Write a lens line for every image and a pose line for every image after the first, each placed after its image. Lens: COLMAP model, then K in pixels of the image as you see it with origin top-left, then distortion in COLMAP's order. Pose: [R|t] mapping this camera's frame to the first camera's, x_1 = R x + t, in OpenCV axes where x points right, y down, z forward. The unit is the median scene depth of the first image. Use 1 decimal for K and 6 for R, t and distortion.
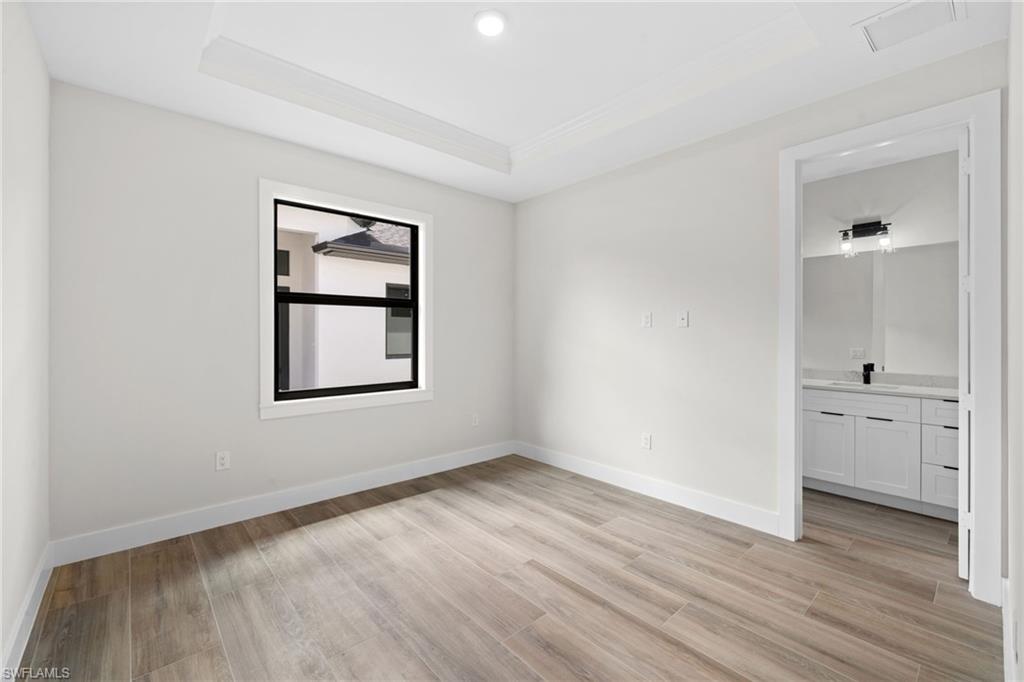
lens RADIAL K [[430.1, 0, 510.9], [0, 430.1, 335.2], [0, 0, 1]] dist [-0.000681, -0.000066]
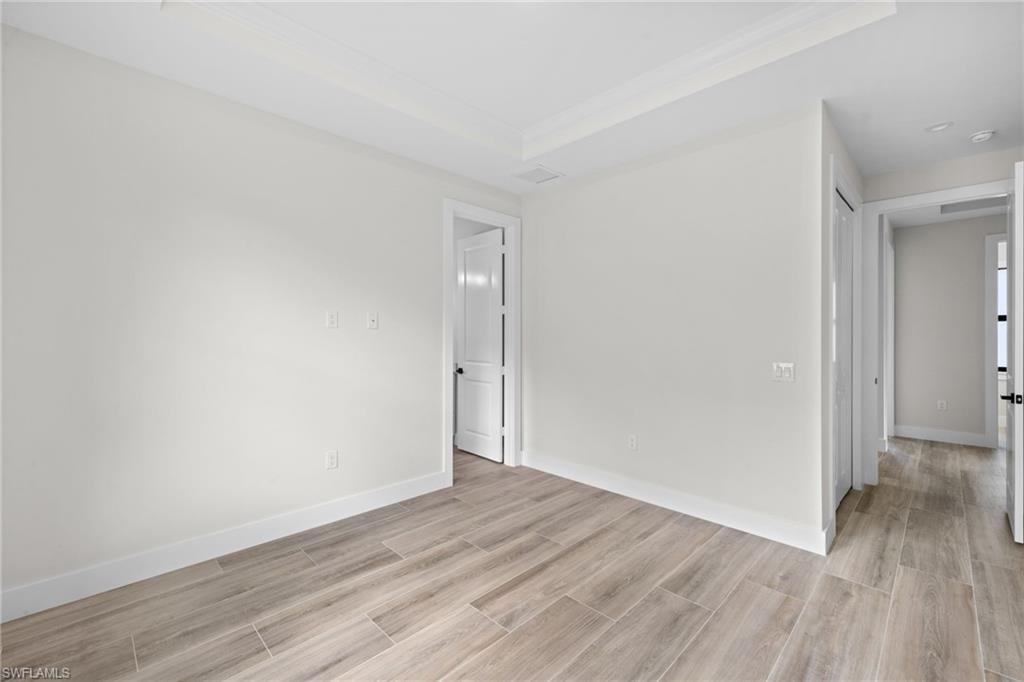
lens RADIAL K [[430.1, 0, 510.7], [0, 430.1, 338.3], [0, 0, 1]] dist [-0.000681, -0.000066]
pose [[-0.055664, -0.008297, 0.998415, -0.737609], [0.003977, 0.999956, 0.008531, -0.004468], [-0.998442, 0.004446, -0.055628, 0.900768]]
